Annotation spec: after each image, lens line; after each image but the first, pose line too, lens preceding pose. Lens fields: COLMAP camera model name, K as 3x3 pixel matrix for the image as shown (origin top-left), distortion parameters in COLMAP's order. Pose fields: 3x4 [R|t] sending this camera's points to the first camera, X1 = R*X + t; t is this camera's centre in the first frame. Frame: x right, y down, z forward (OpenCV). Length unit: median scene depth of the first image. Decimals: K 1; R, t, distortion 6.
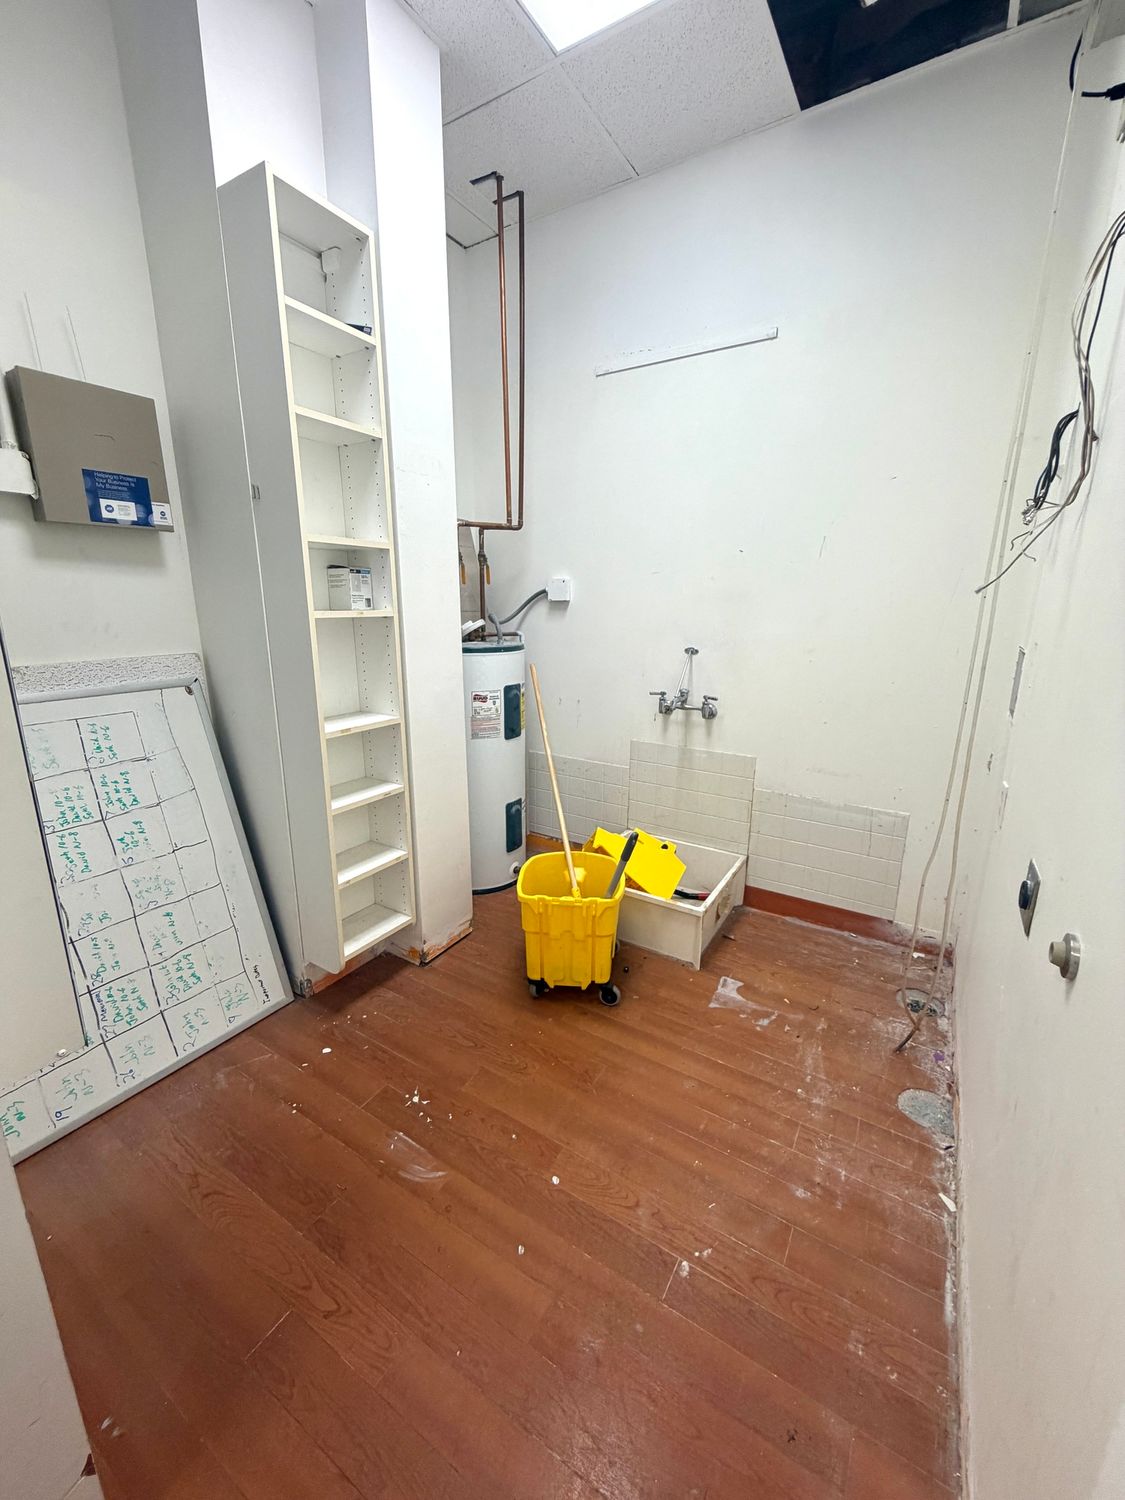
lens RADIAL K [[598.6, 0, 563.6], [0, 598.6, 750.7], [0, 0, 1]] dist [-0.001936, 0.000531]
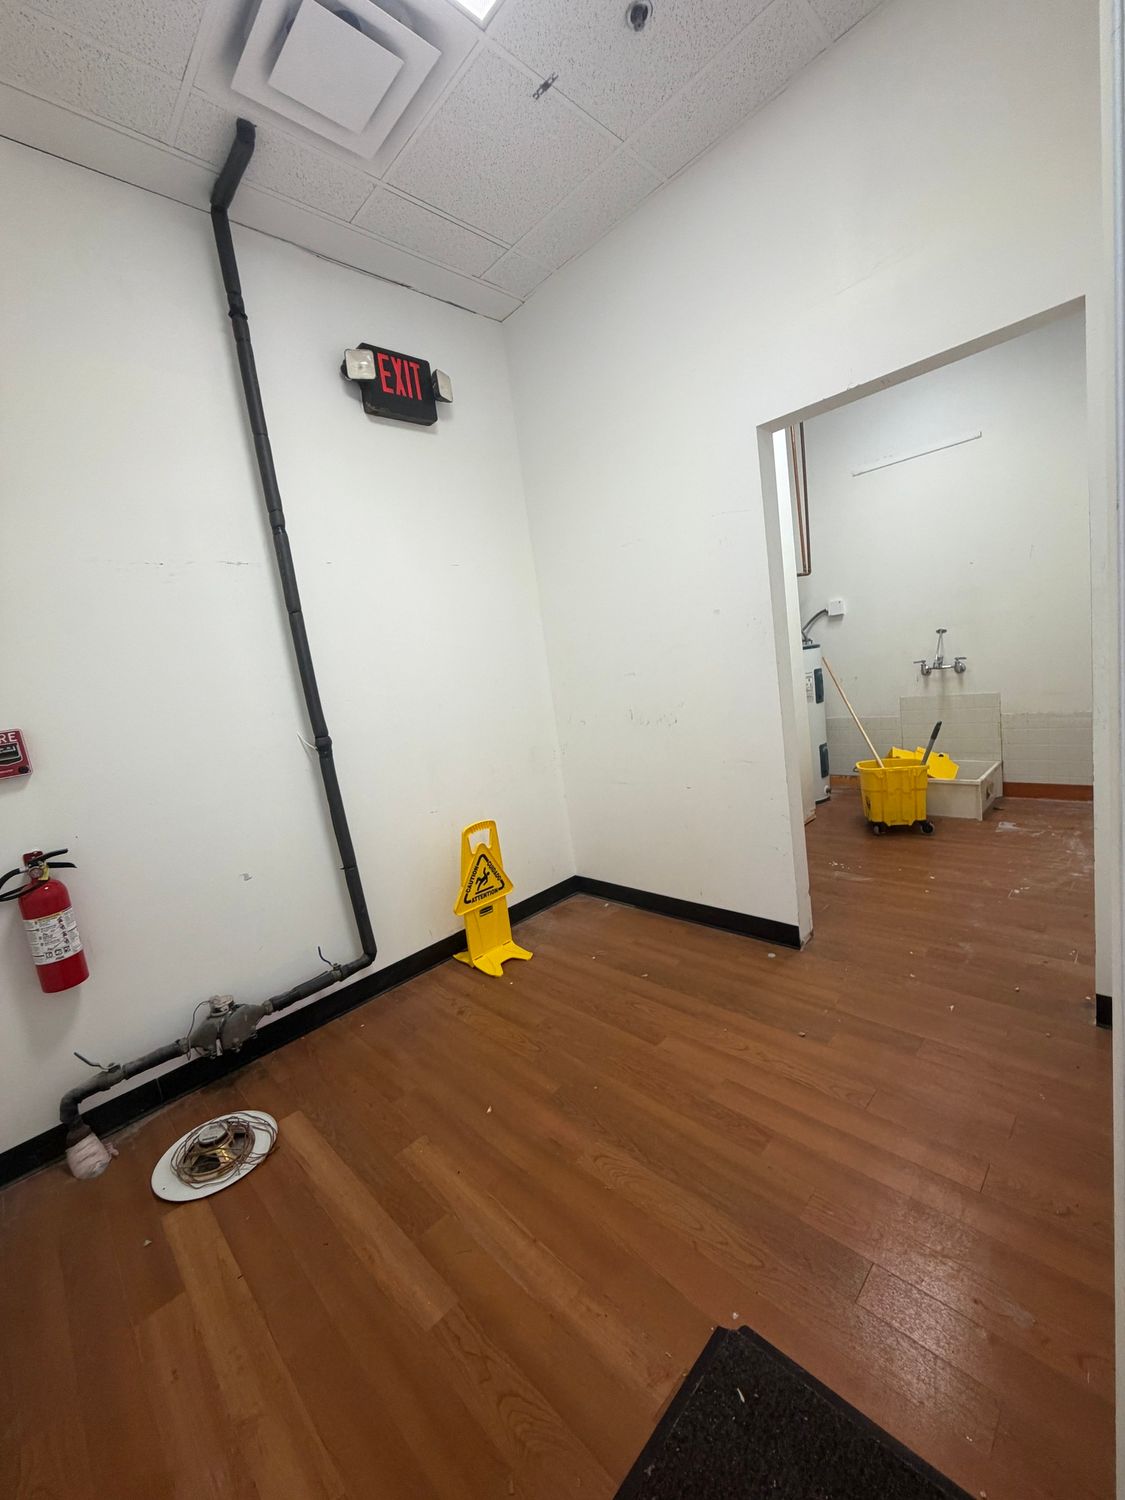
lens RADIAL K [[598.6, 0, 563.6], [0, 598.6, 749.6], [0, 0, 1]] dist [-0.001936, 0.000531]
pose [[0.962185, -0.096748, -0.254638, -0.359988], [0.073010, 0.992194, -0.101098, 0.221098], [0.262431, 0.078683, 0.961737, -0.714697]]
